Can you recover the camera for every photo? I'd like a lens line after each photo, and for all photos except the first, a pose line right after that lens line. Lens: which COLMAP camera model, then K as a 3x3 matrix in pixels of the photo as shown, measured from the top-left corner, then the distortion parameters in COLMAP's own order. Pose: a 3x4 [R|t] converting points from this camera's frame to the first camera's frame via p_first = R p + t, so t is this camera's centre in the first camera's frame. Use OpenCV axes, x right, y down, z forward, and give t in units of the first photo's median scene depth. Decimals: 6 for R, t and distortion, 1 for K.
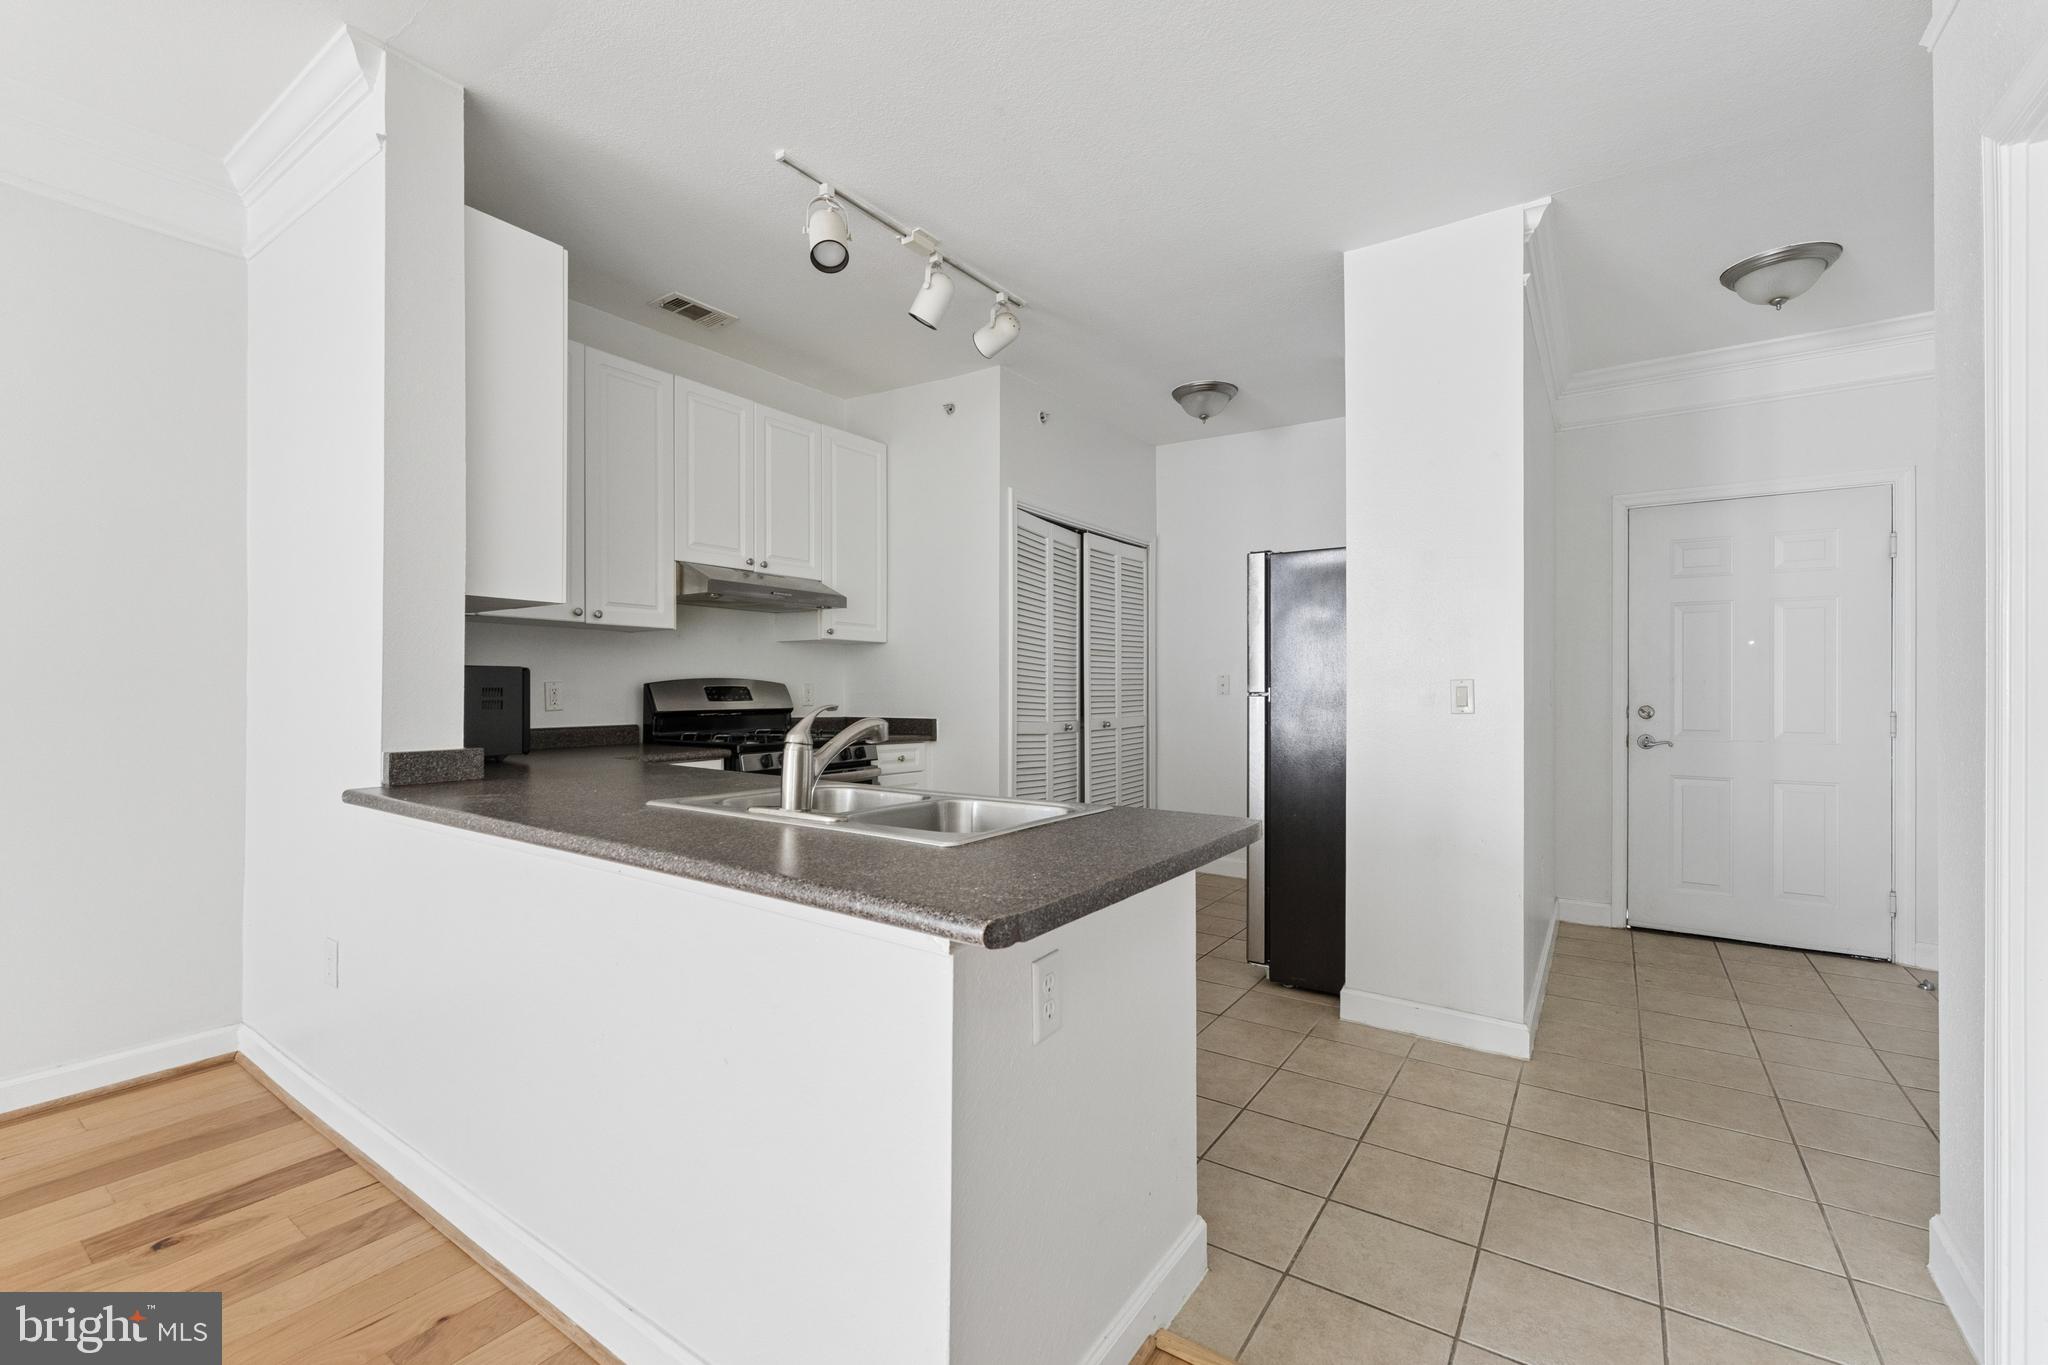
lens RADIAL K [[874.2, 0, 1001.4], [0, 874.2, 685.7], [0, 0, 1]] dist [0.001107, 0.000302]
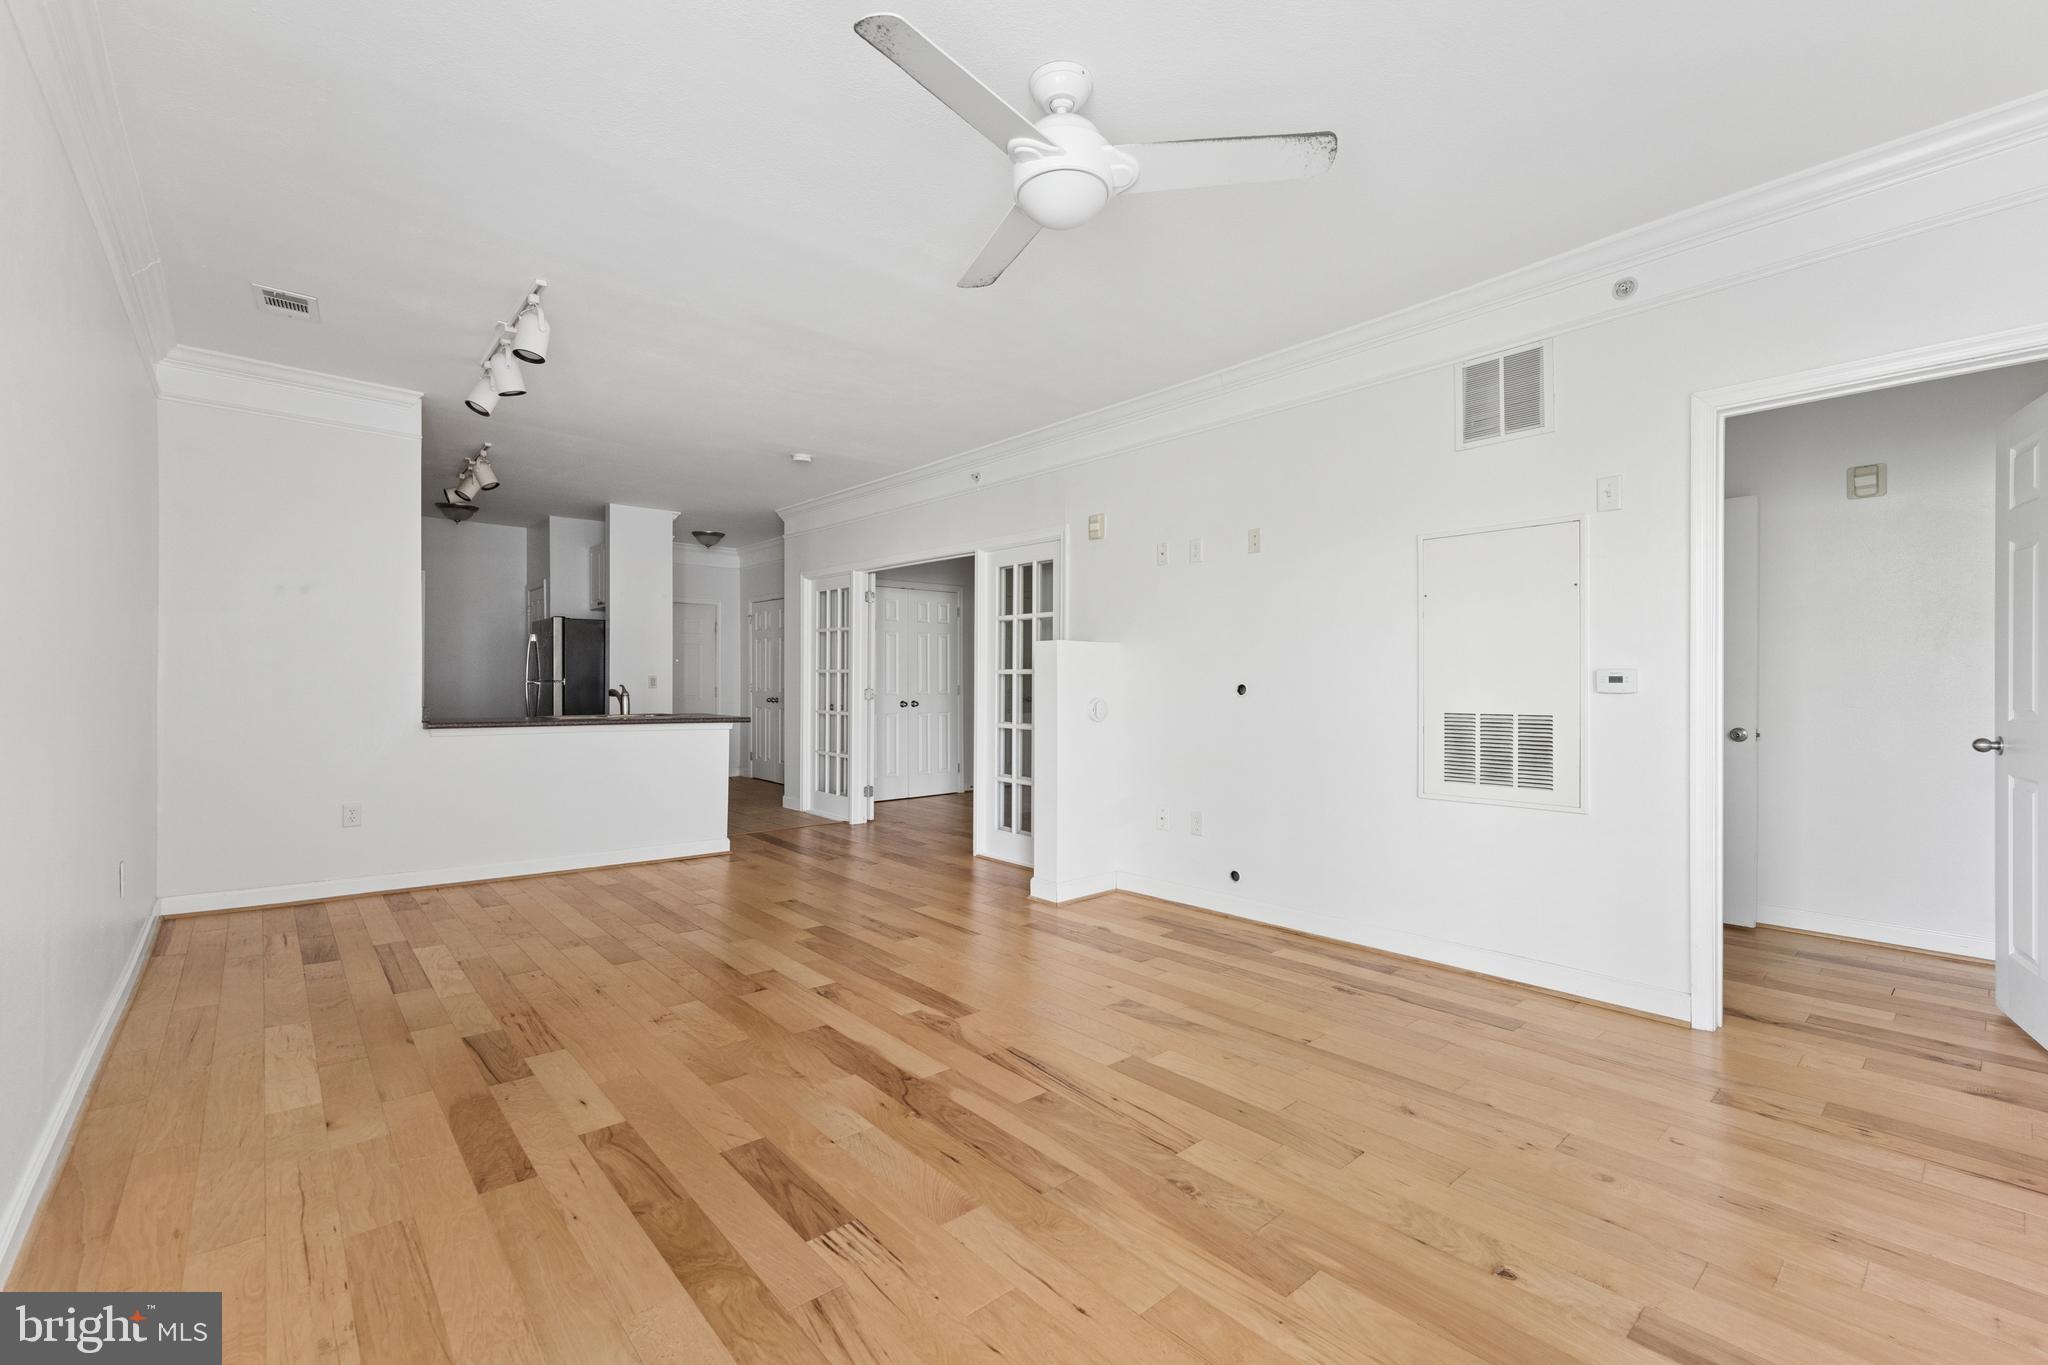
lens RADIAL K [[866.6, 0, 1013.3], [0, 866.6, 680.8], [0, 0, 1]] dist [-0.001881, -0.000420]
pose [[0.236193, -0.003134, 0.971701, -2.511589], [-0.006977, 0.999964, 0.004921, -0.014913], [-0.971681, -0.007942, 0.236163, -1.017739]]
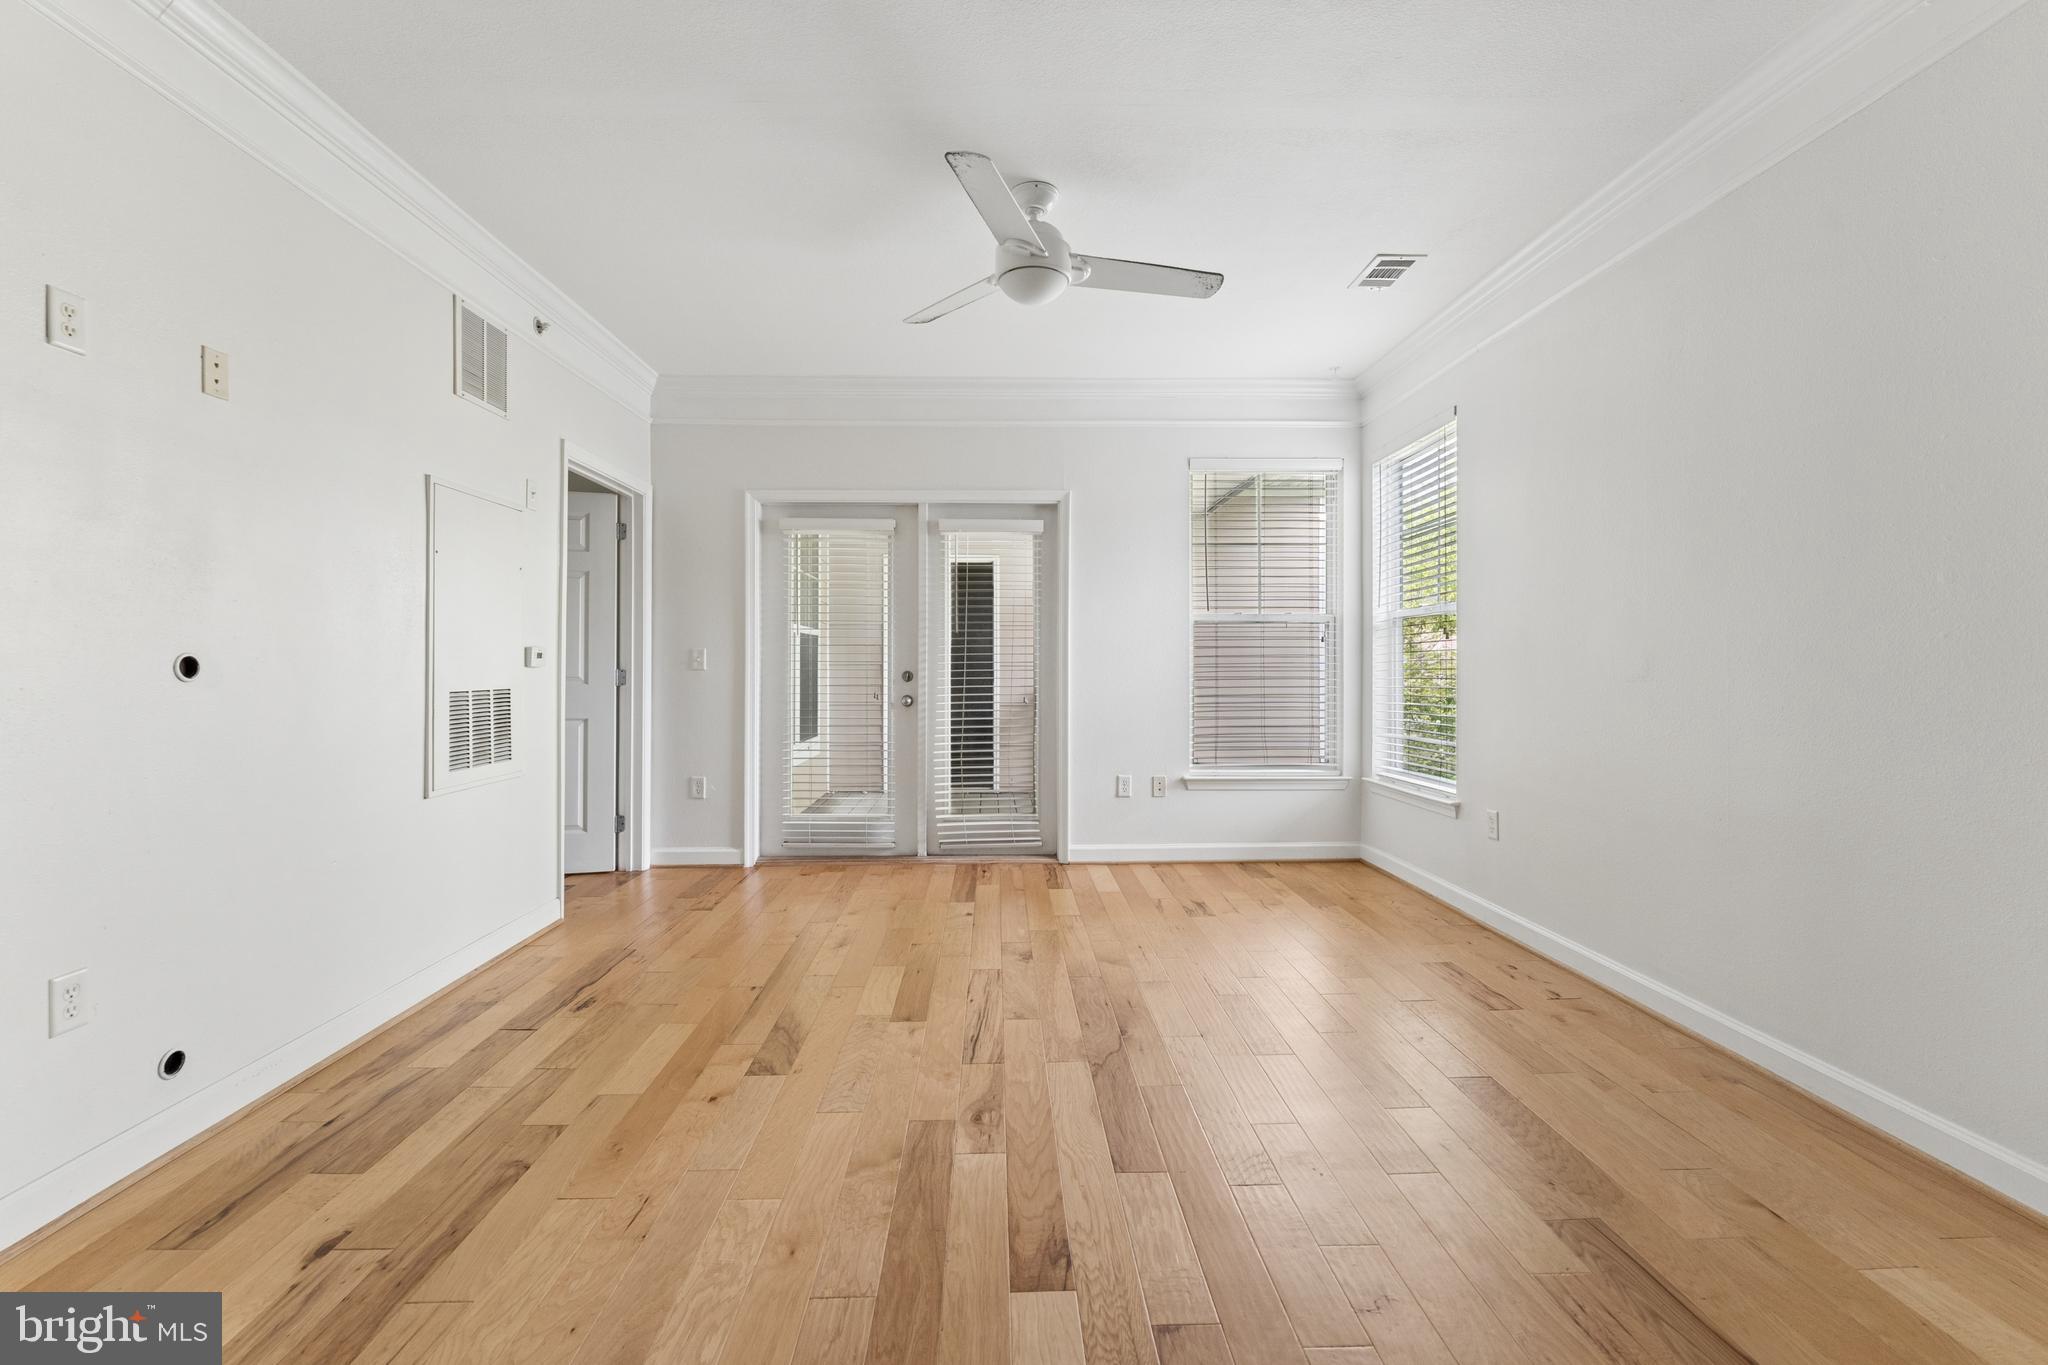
lens RADIAL K [[875.6, 0, 1013.5], [0, 875.6, 662.7], [0, 0, 1]] dist [-0.000978, 0.000092]
pose [[-0.799792, -0.008942, -0.600210, -0.602546], [-0.001306, 0.999913, -0.013156, 0.017867], [0.600276, -0.009739, -0.799734, 0.268170]]
